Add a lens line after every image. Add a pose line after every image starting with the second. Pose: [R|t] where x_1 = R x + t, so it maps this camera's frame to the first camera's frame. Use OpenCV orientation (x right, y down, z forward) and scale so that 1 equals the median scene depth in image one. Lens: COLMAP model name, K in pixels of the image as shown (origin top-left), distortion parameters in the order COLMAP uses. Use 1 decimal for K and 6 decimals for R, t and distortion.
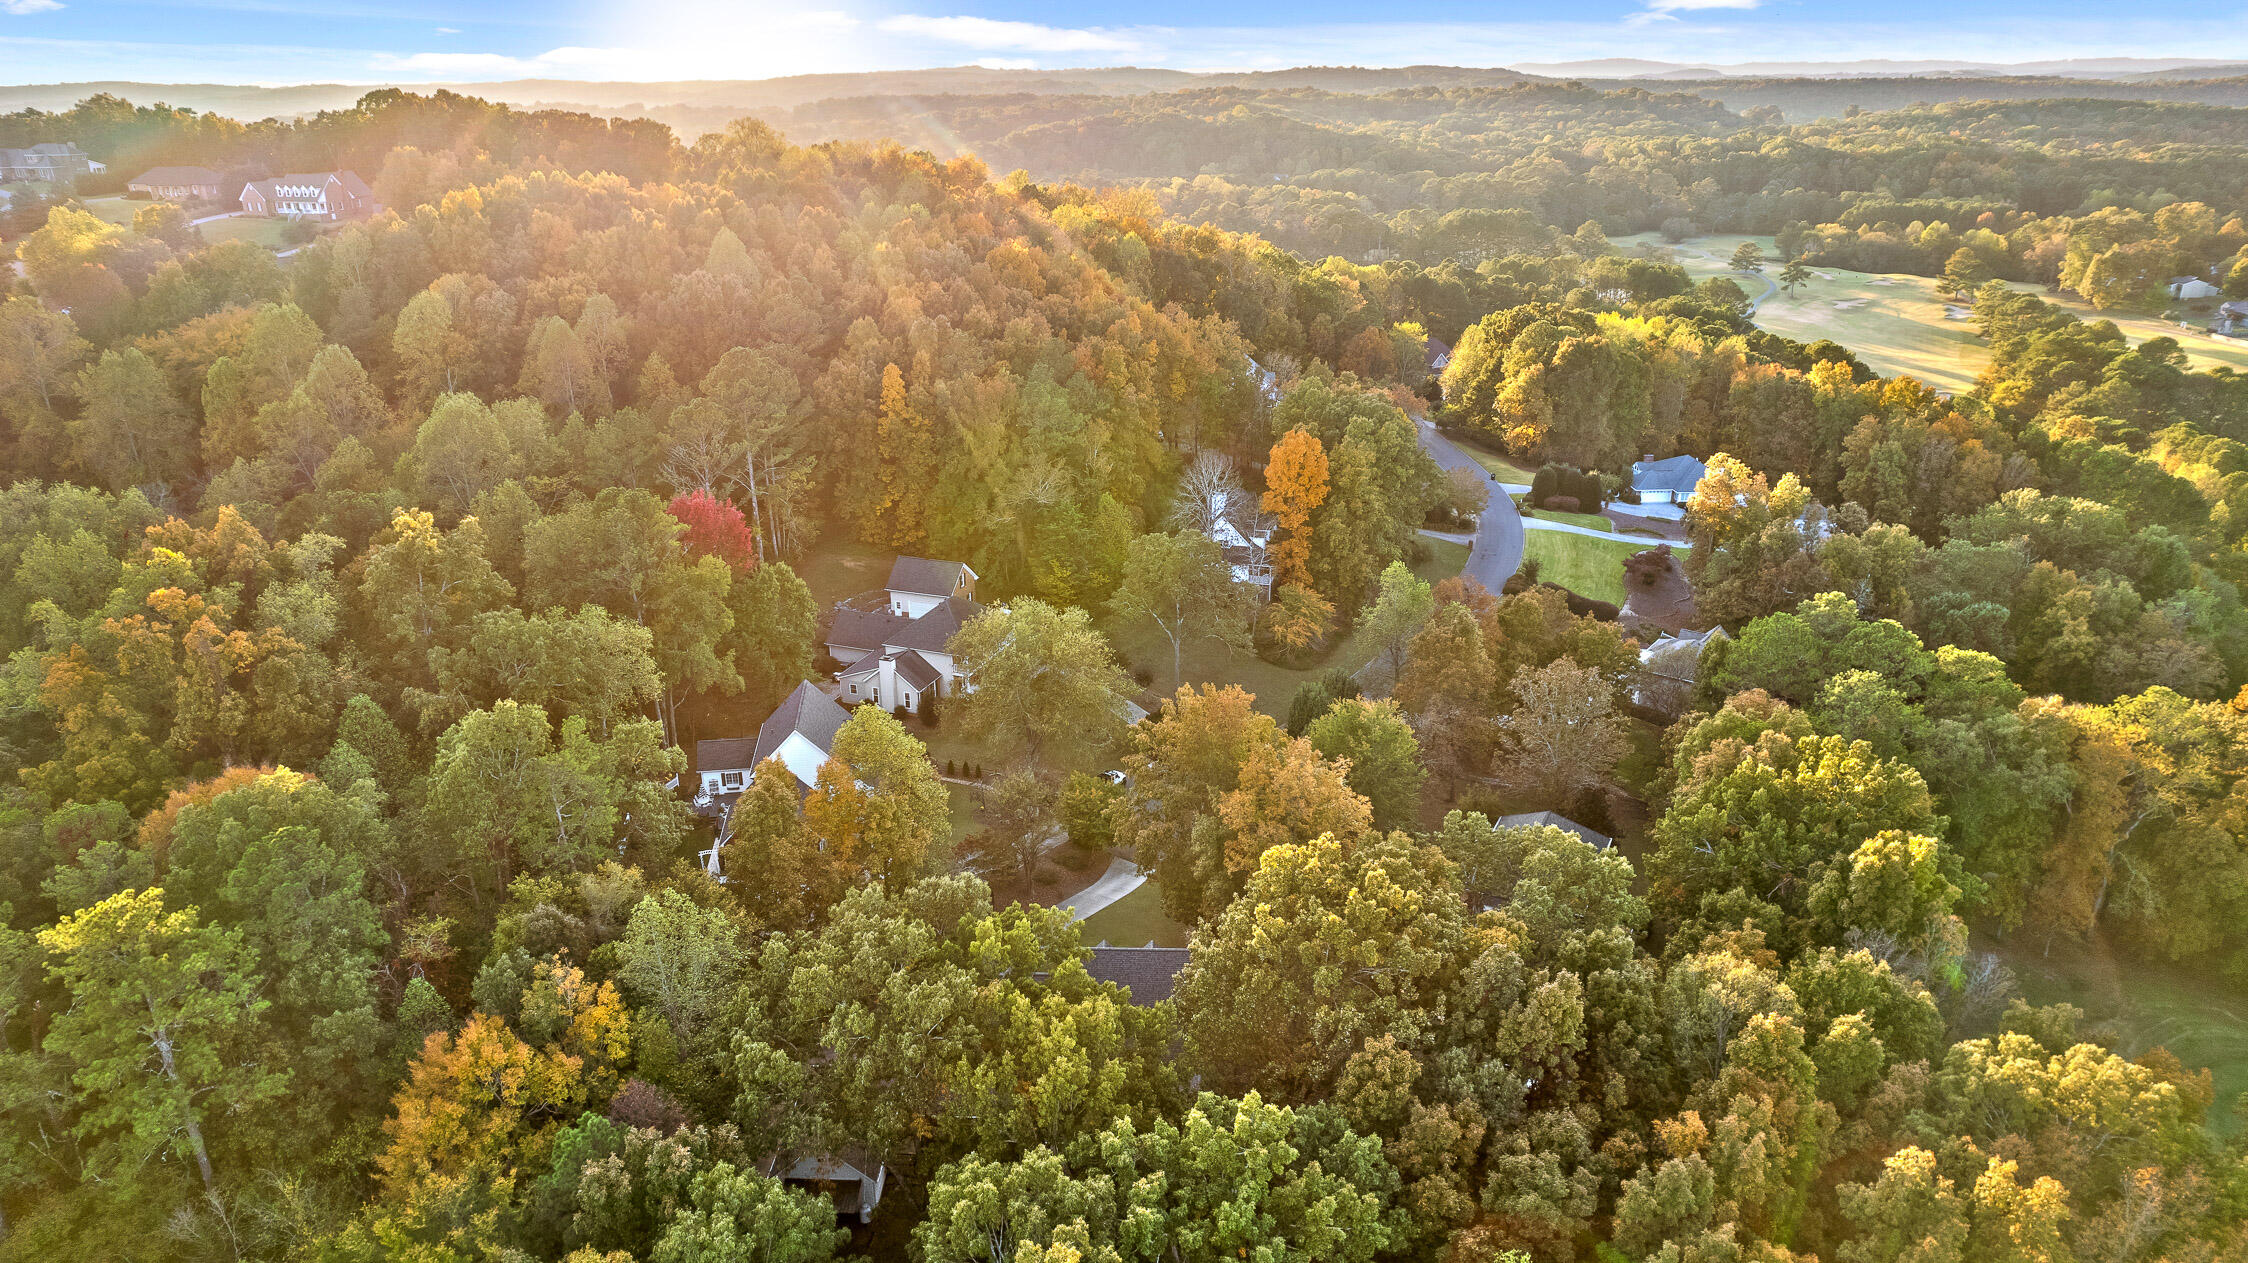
lens RADIAL K [[1472.1, 0, 1124.0], [0, 1472.1, 631.5], [0, 0, 1]] dist [-0.081426, 0.078358]
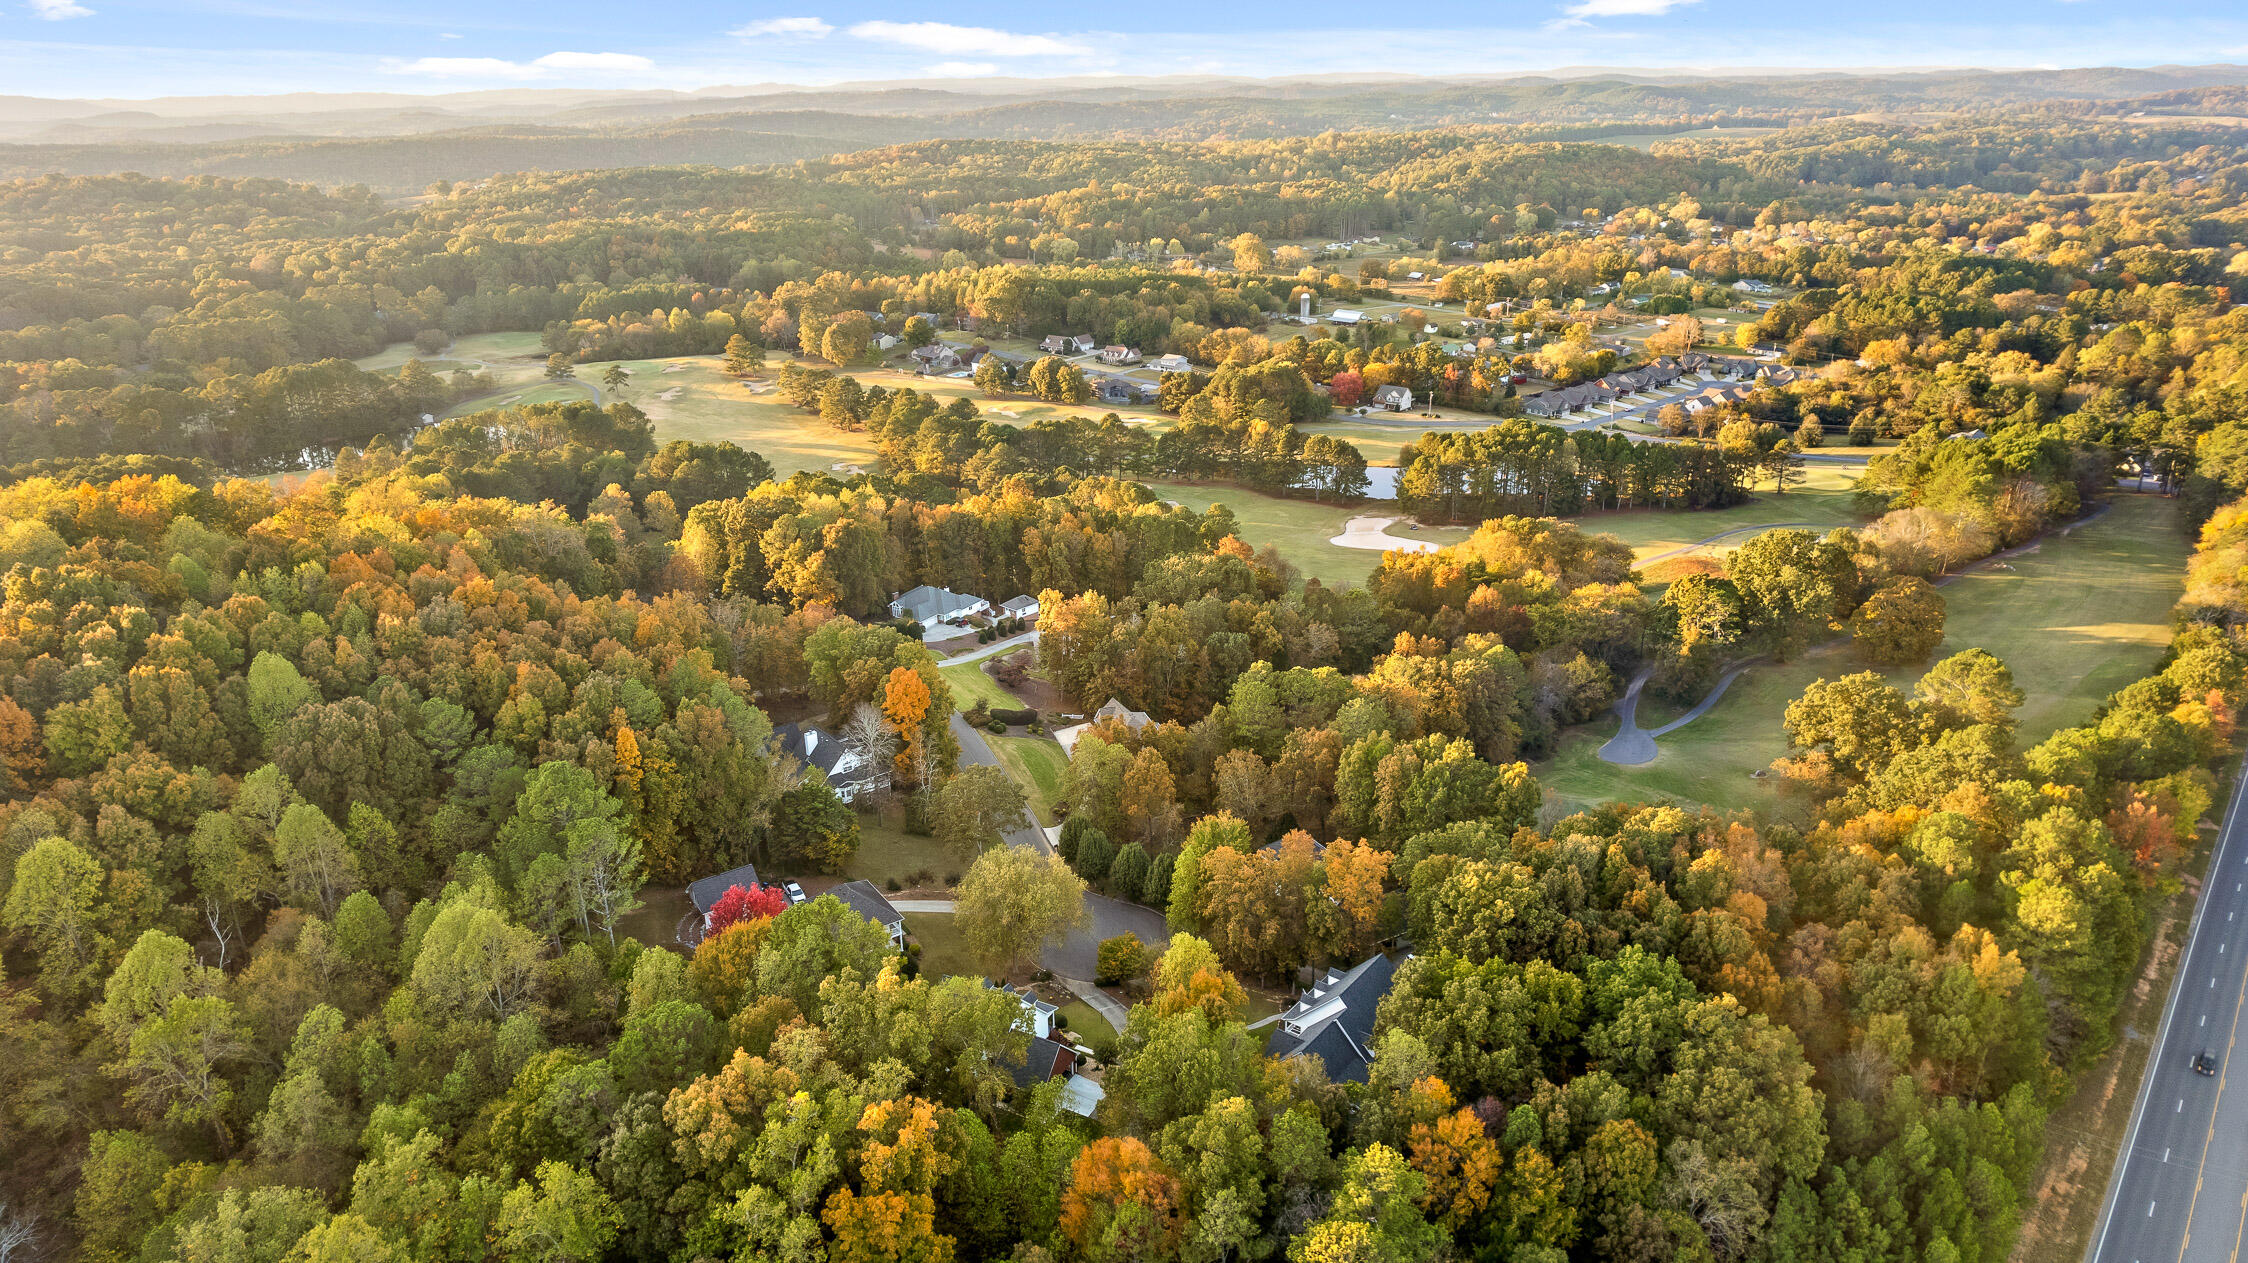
lens RADIAL K [[1440.6, 0, 1128.7], [0, 1440.6, 642.9], [0, 0, 1]] dist [-0.081896, 0.072569]
pose [[0.571954, -0.302670, 0.762404, -0.548517], [0.303335, 0.941594, 0.146246, -0.210765], [-0.762139, 0.147617, 0.630359, 0.013625]]
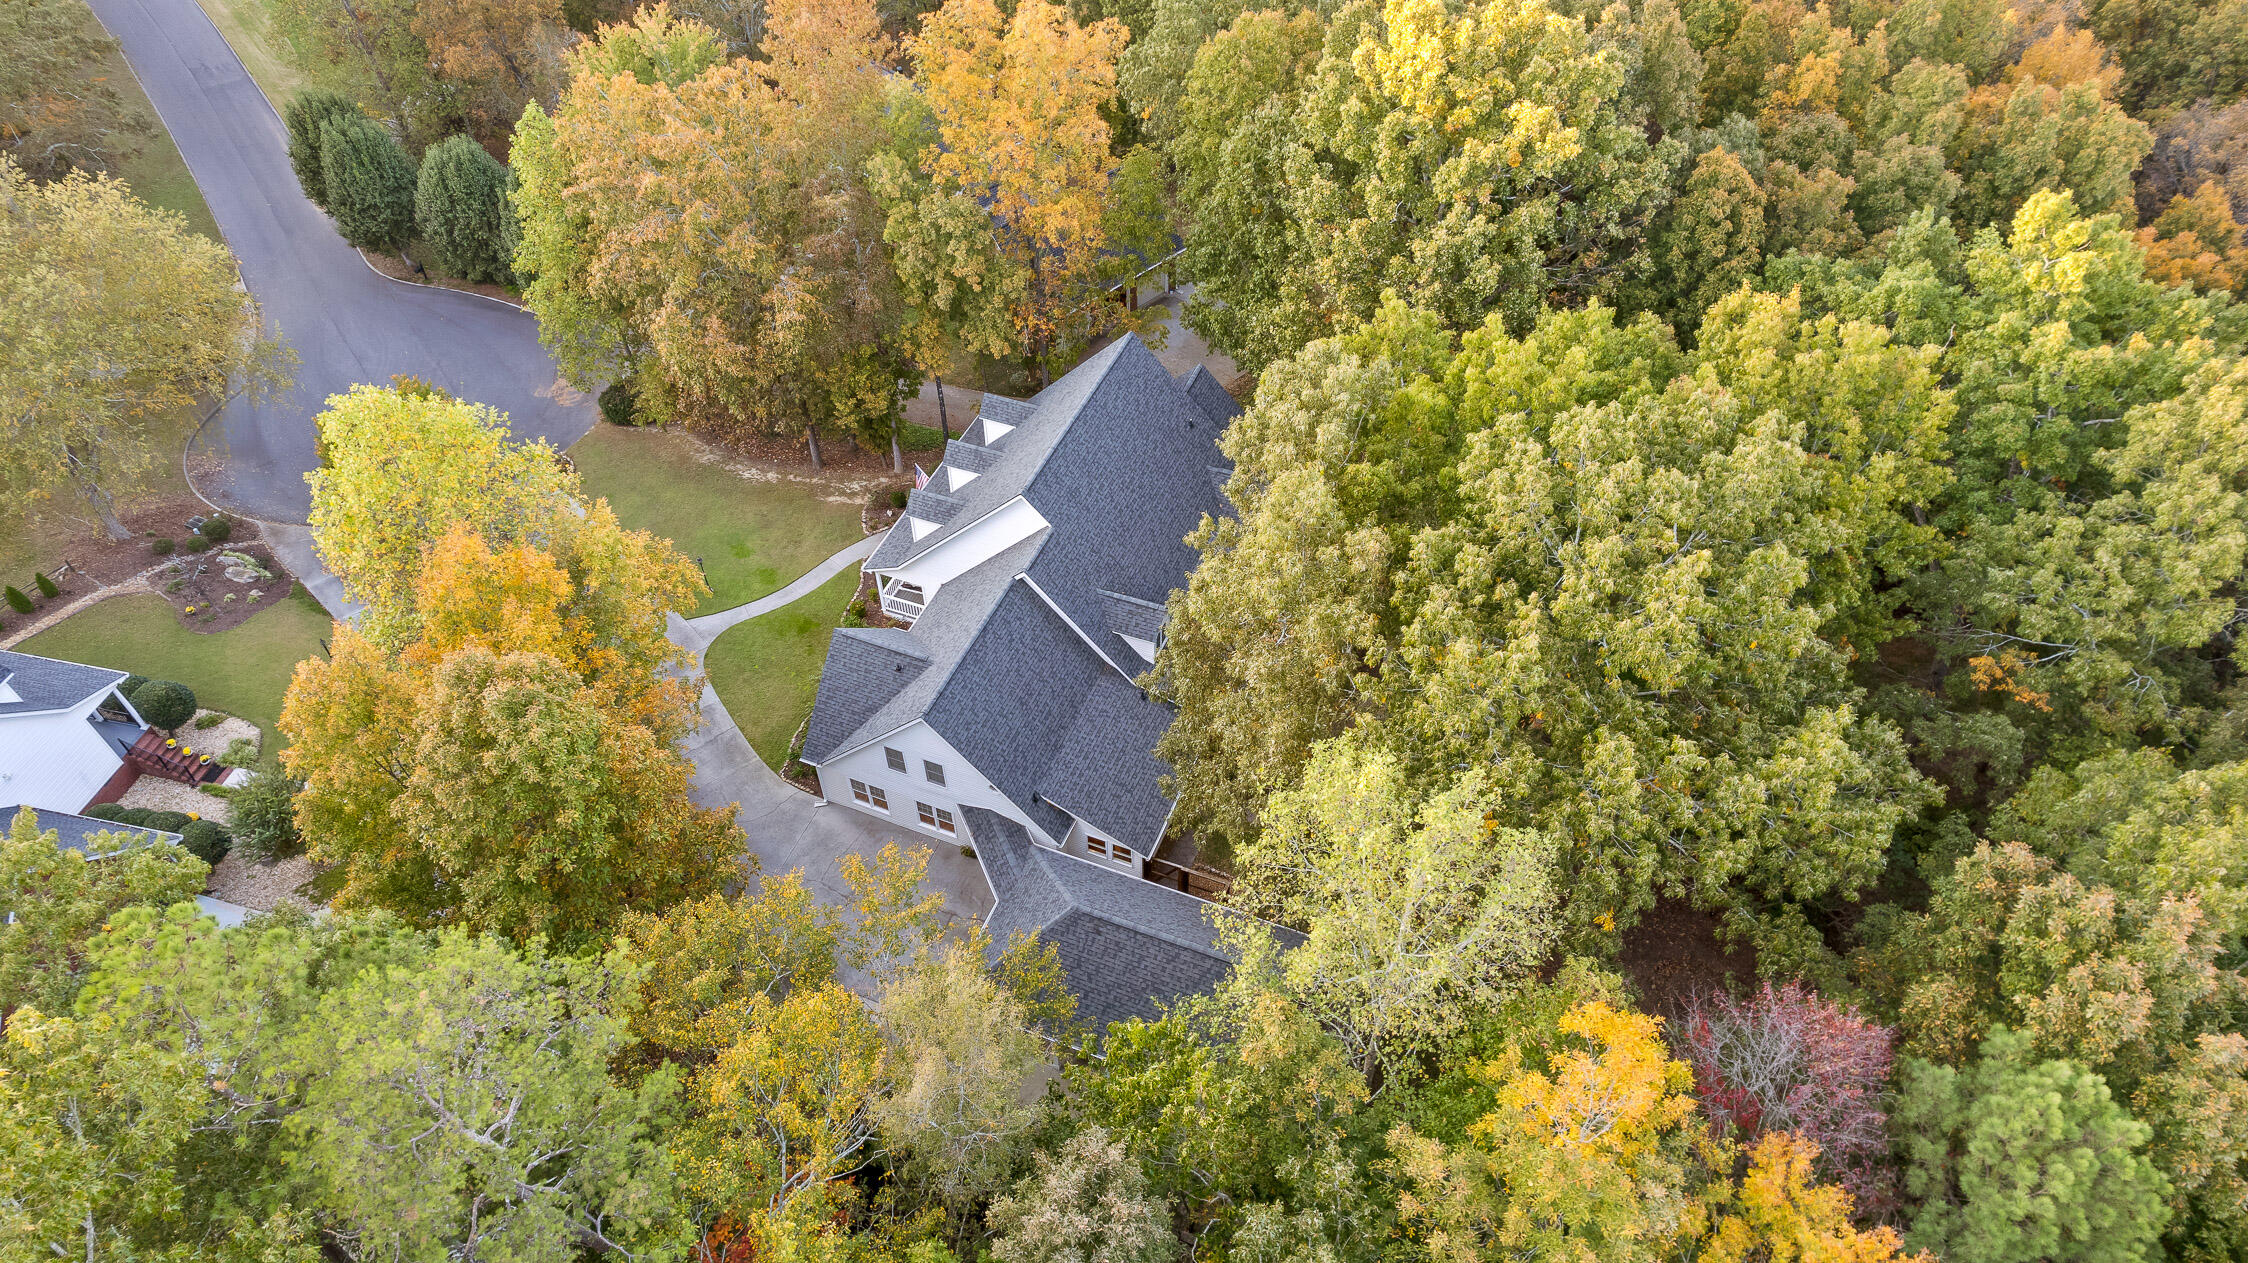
lens RADIAL K [[1440.6, 0, 1128.7], [0, 1440.6, 642.9], [0, 0, 1]] dist [-0.081896, 0.072569]
pose [[0.333094, -0.685709, 0.647187, -0.161357], [0.343242, 0.727471, 0.594113, -0.023254], [-0.878199, 0.024247, 0.477680, 0.282864]]
